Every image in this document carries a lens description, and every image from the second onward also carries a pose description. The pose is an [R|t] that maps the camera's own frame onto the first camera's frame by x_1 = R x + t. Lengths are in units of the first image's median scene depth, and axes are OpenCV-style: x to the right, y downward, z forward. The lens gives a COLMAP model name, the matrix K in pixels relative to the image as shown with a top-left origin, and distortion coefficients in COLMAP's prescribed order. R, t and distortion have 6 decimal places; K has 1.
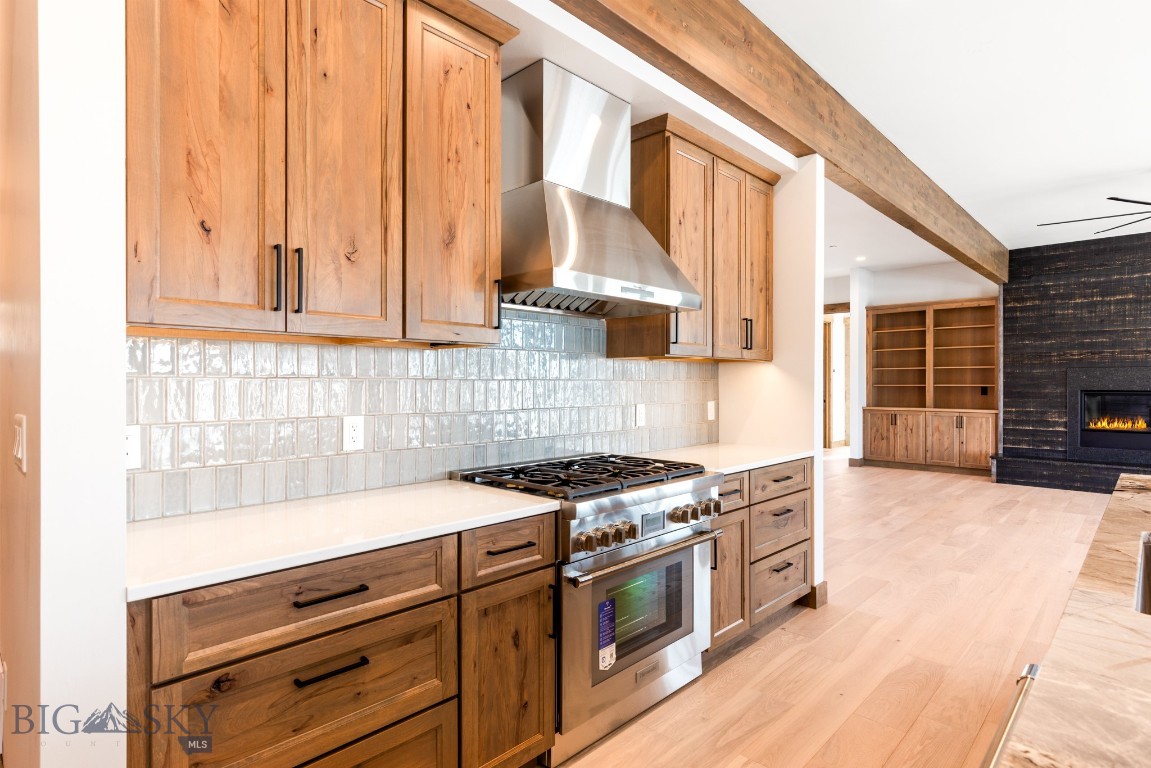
lens RADIAL K [[611.4, 0, 576.1], [0, 611.4, 379.7], [0, 0, 1]] dist [0.010703, -0.000210]
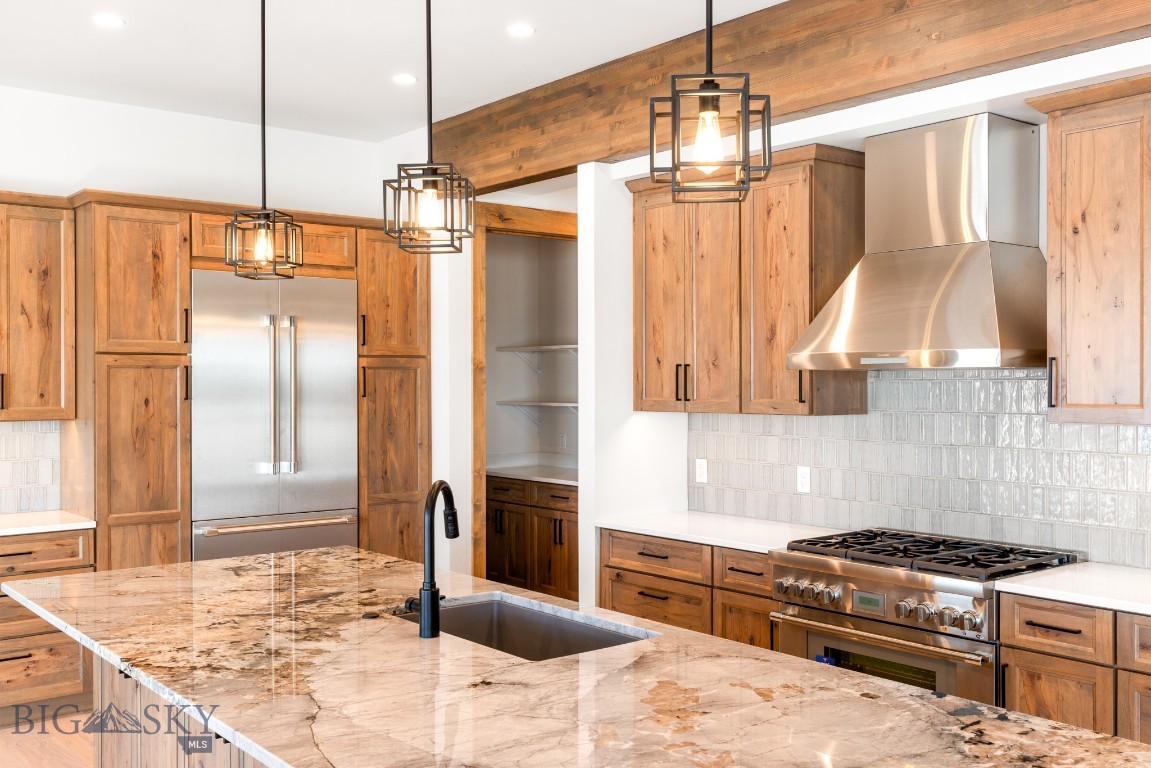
lens RADIAL K [[1091.1, 0, 578.6], [0, 1091.1, 385.5], [0, 0, 1]] dist [0.005185, 0.000000]
pose [[-0.128508, -0.006125, -0.991690, 2.504508], [-0.001296, 0.999981, -0.006008, -0.125112], [0.991708, 0.000513, -0.128513, 1.022853]]
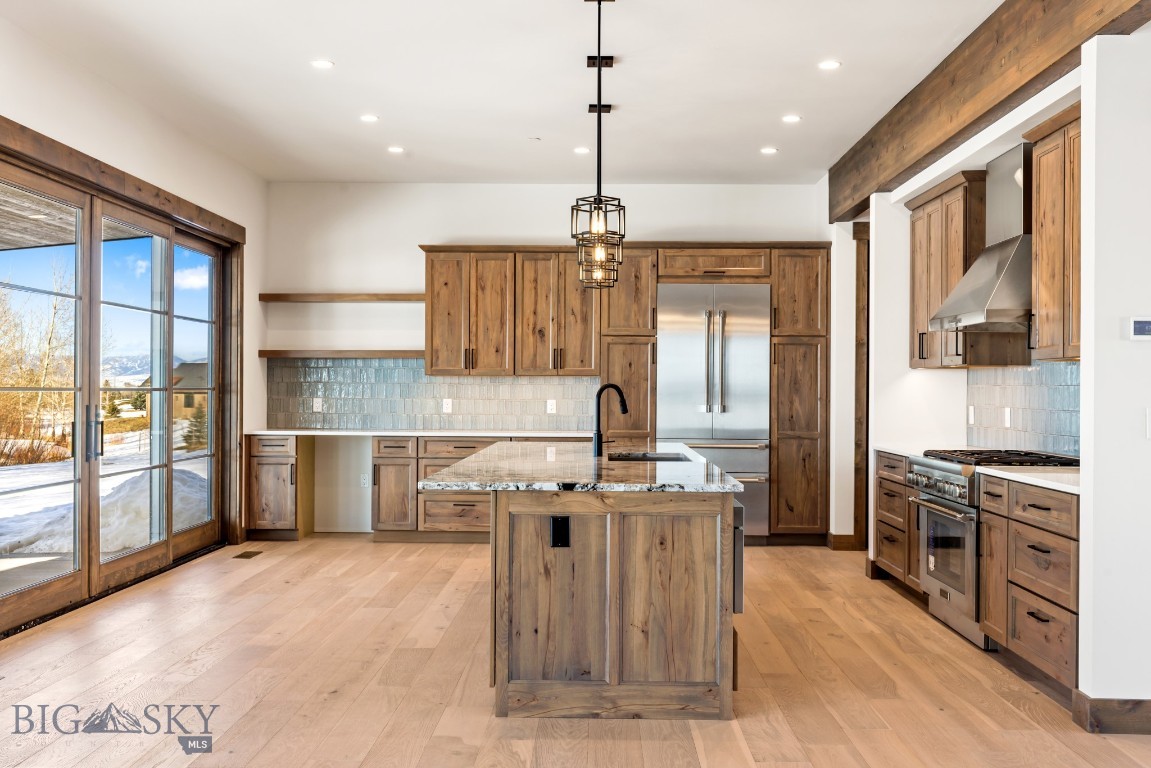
lens RADIAL K [[1091.1, 0, 579.2], [0, 1091.1, 384.7], [0, 0, 1]] dist [0.005185, 0.000000]
pose [[-0.739343, -0.017259, -0.673108, 3.287713], [-0.015348, 0.999844, -0.008778, 0.058920], [0.673154, 0.003841, -0.739492, 3.189258]]
